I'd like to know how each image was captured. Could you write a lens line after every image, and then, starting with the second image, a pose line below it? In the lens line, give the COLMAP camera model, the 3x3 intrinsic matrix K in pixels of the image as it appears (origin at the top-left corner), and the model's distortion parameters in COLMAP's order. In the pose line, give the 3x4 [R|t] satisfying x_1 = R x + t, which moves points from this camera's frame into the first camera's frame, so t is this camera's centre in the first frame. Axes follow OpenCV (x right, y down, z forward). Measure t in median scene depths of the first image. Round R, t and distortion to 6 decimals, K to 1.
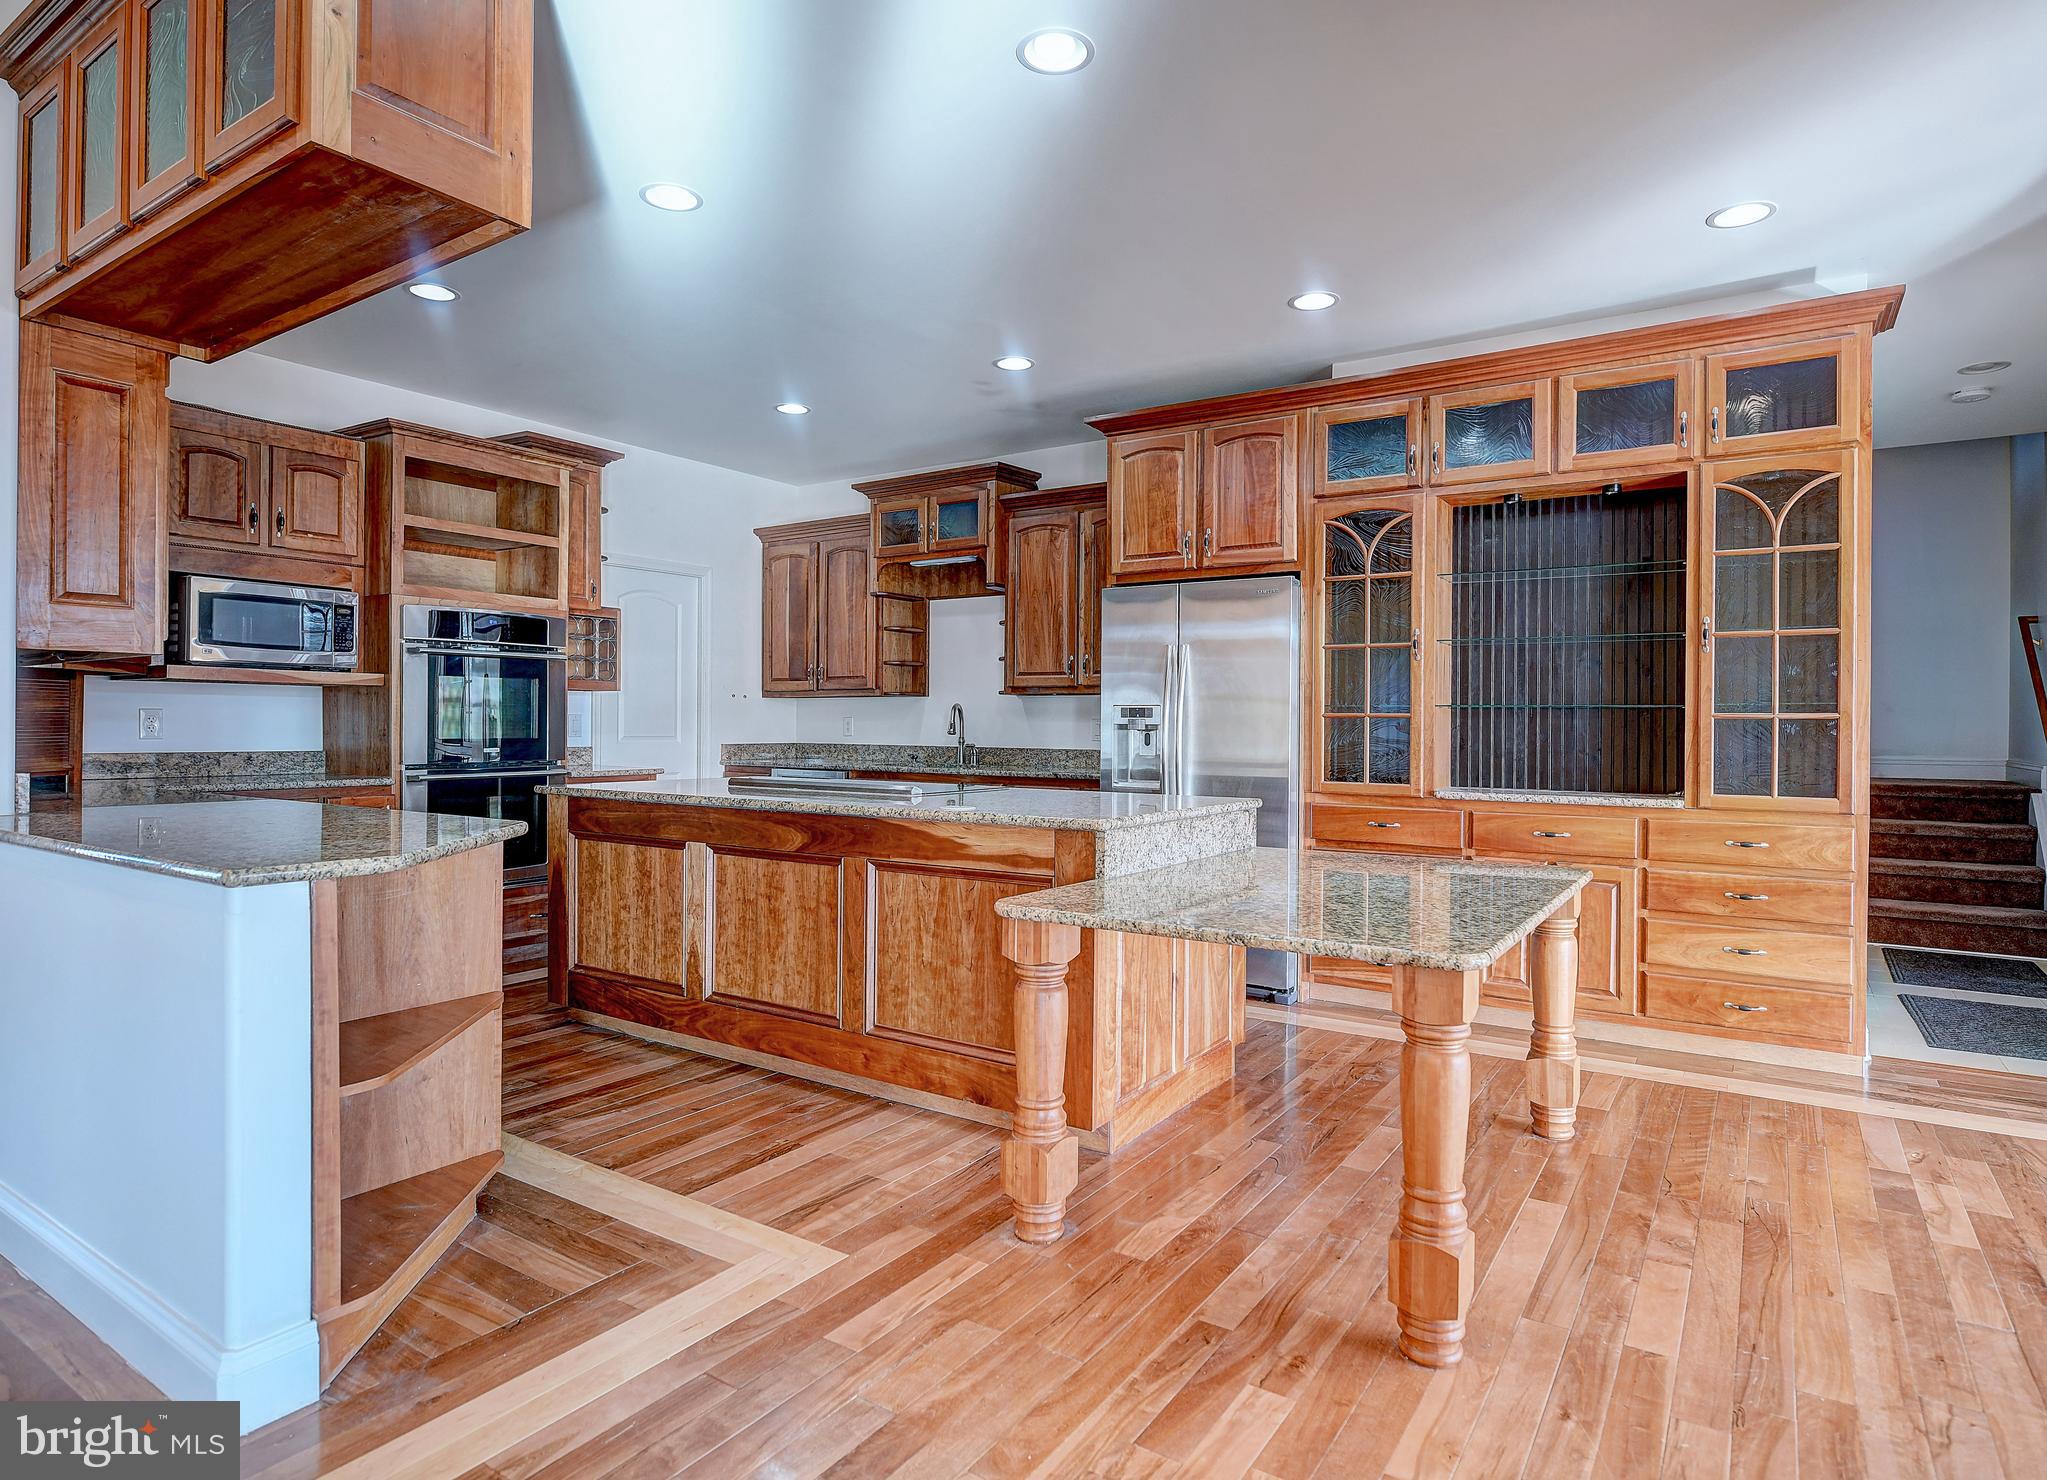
lens RADIAL K [[1117.5, 0, 1027.7], [0, 1117.5, 723.9], [0, 0, 1]] dist [0.005179, 0.000290]
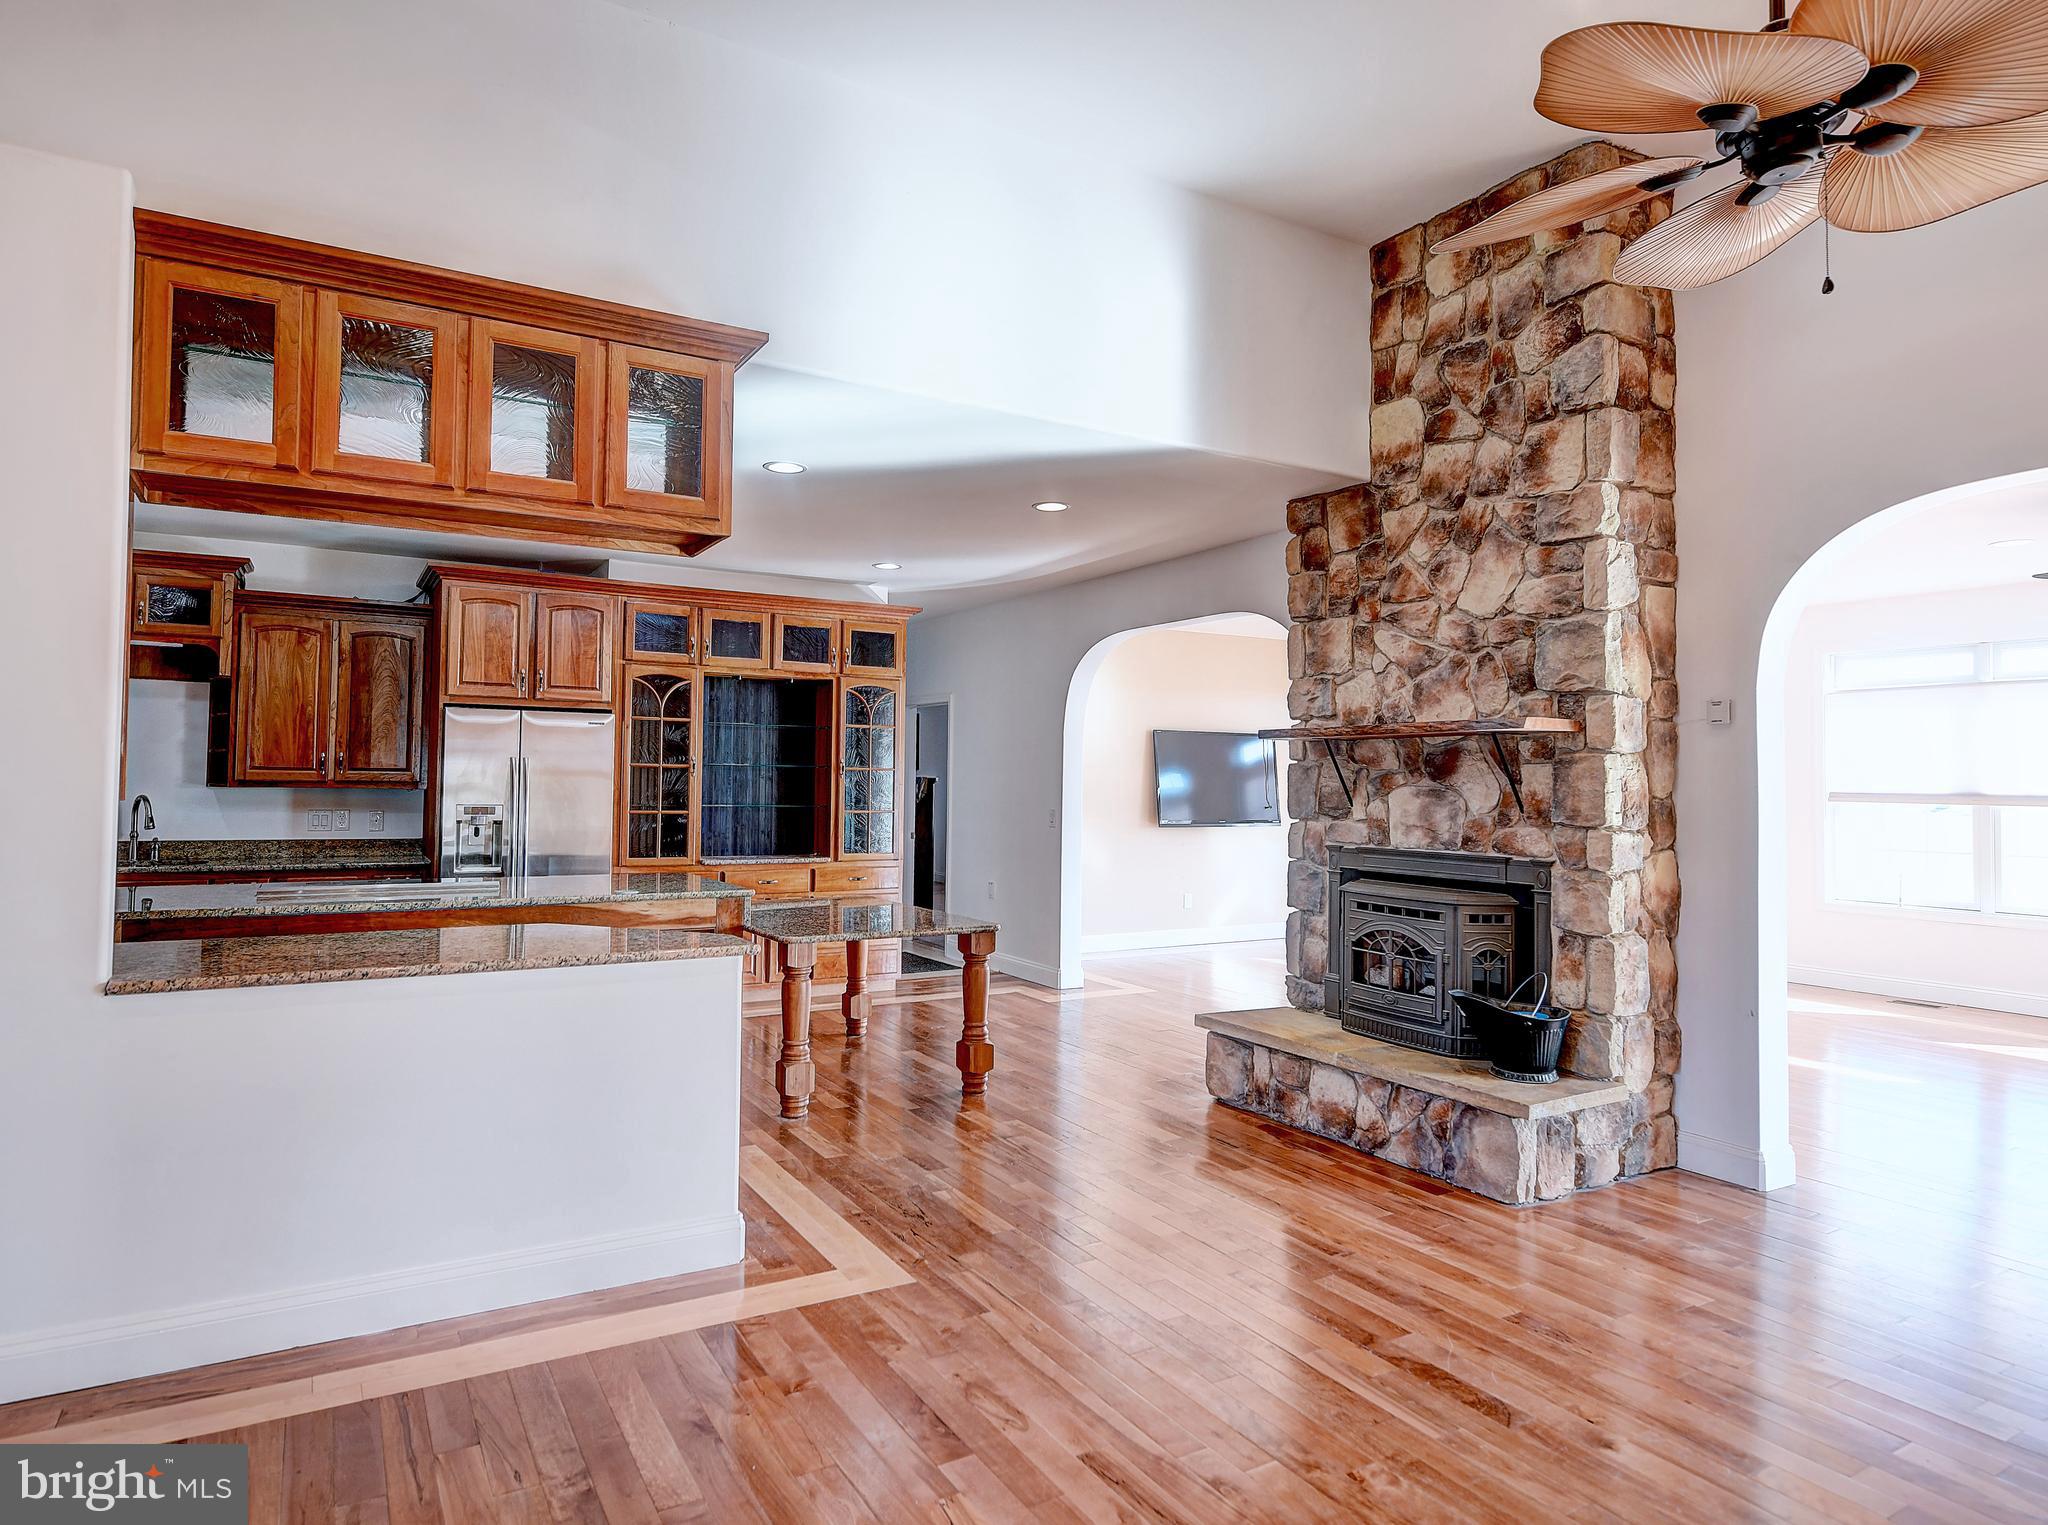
lens RADIAL K [[1157.4, 0, 964.1], [0, 1157.4, 746.0], [0, 0, 1]] dist [-0.001994, 0.000232]
pose [[0.464508, 0.027922, 0.885129, -0.903838], [-0.009156, 0.999601, -0.026729, -0.060232], [-0.885522, 0.004312, 0.464578, -0.078630]]
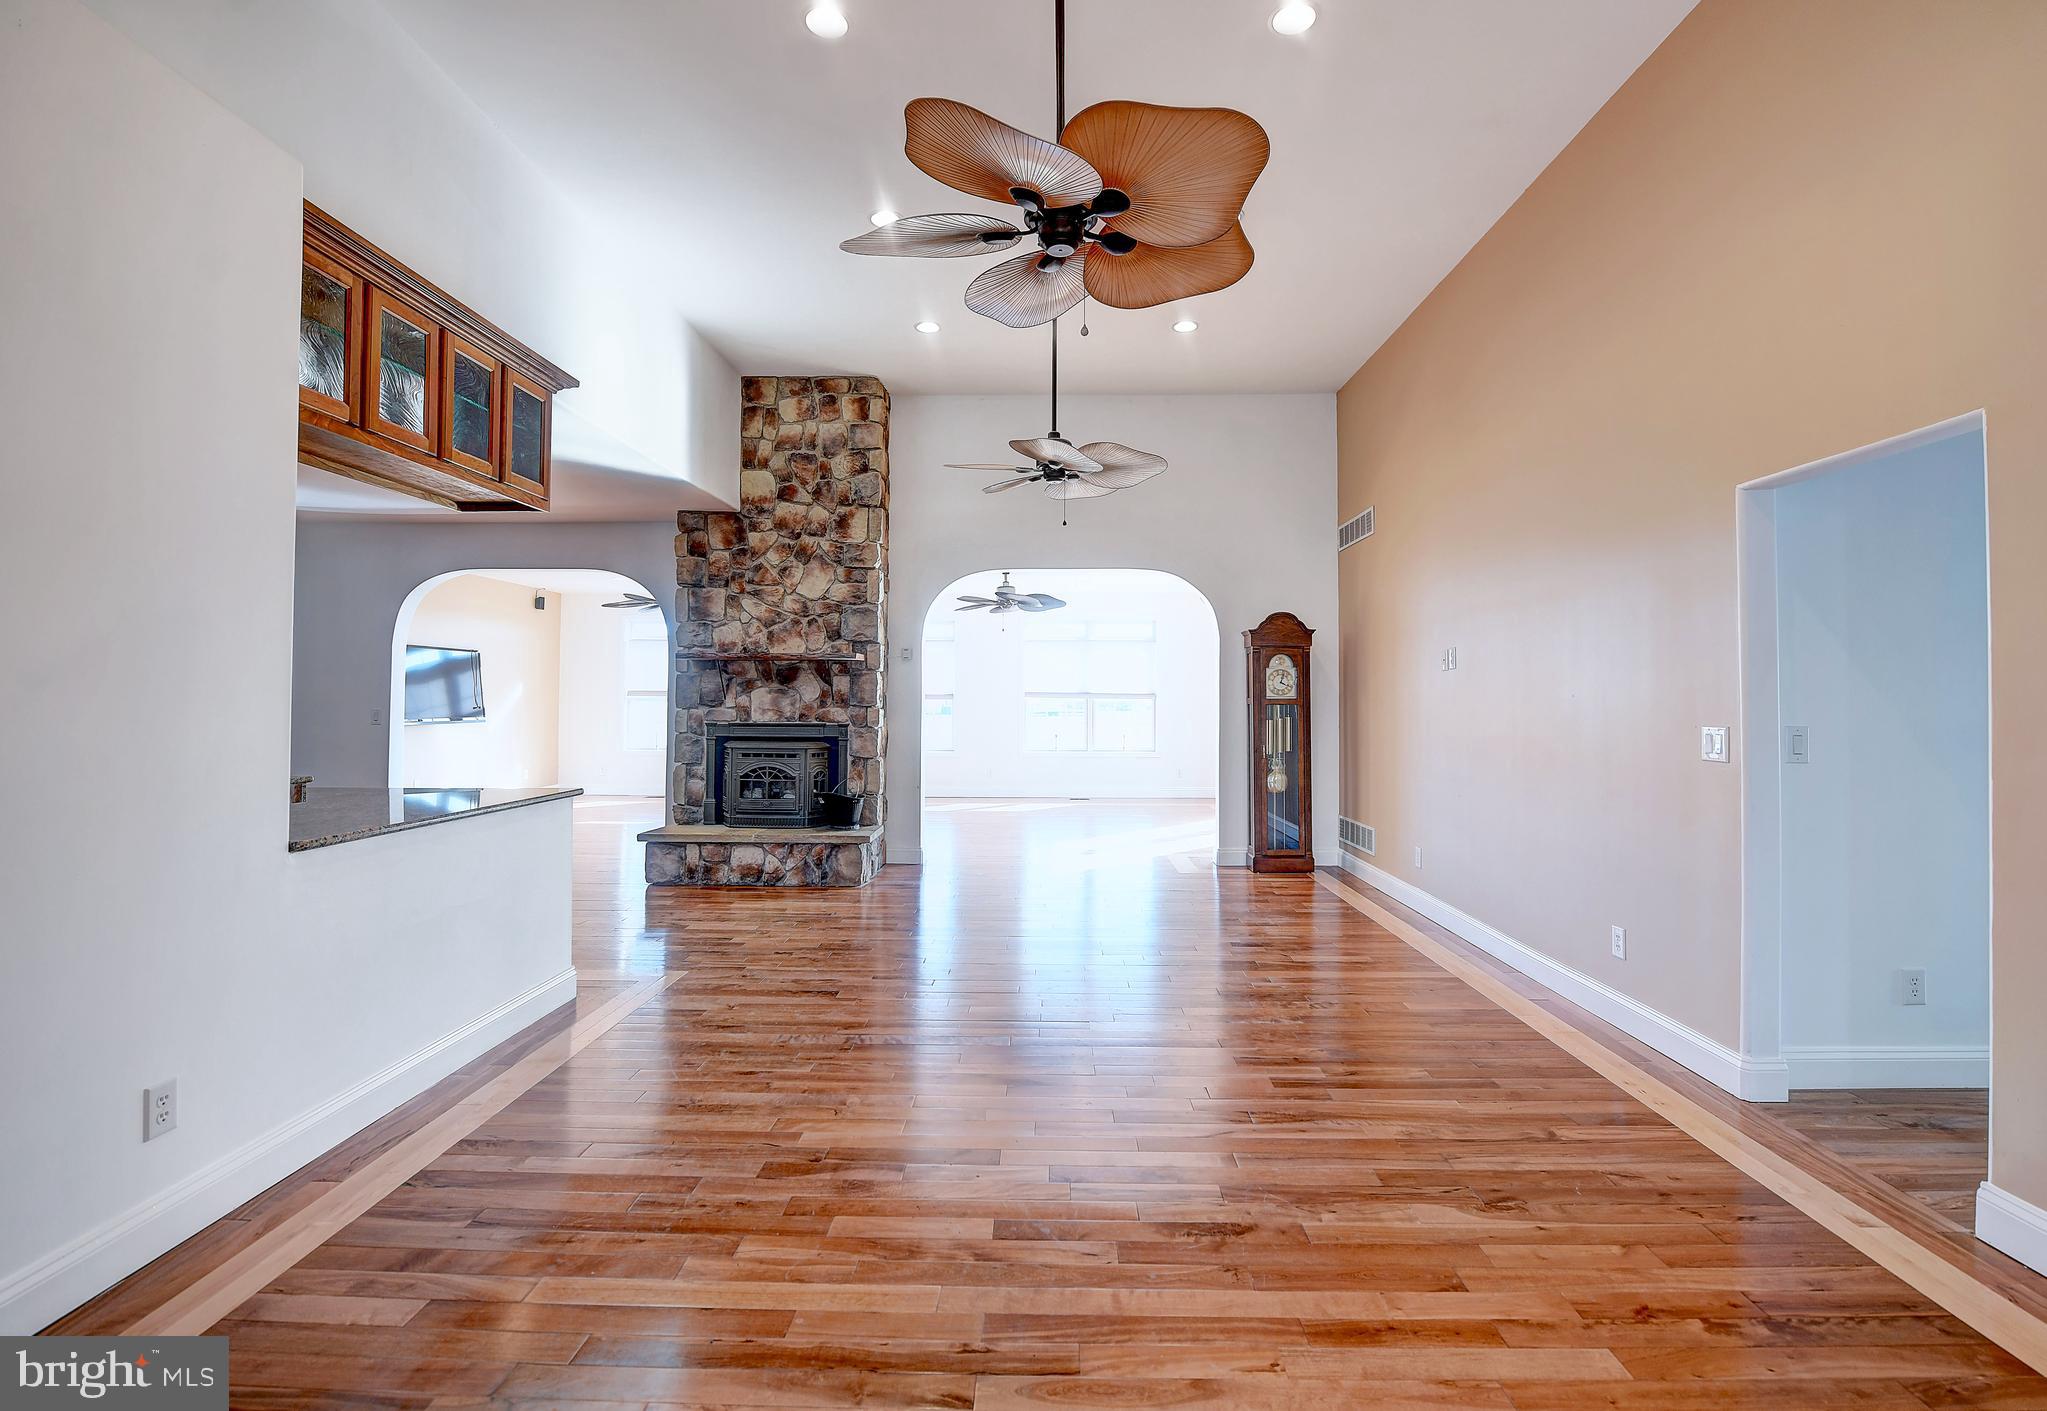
lens RADIAL K [[924.7, 0, 1019.0], [0, 924.7, 680.2], [0, 0, 1]] dist [0.001438, -0.000157]
pose [[-0.527028, 0.011780, 0.849766, -1.330177], [-0.006690, 0.999815, -0.018009, -0.041253], [-0.849821, -0.015176, -0.526852, 0.551783]]
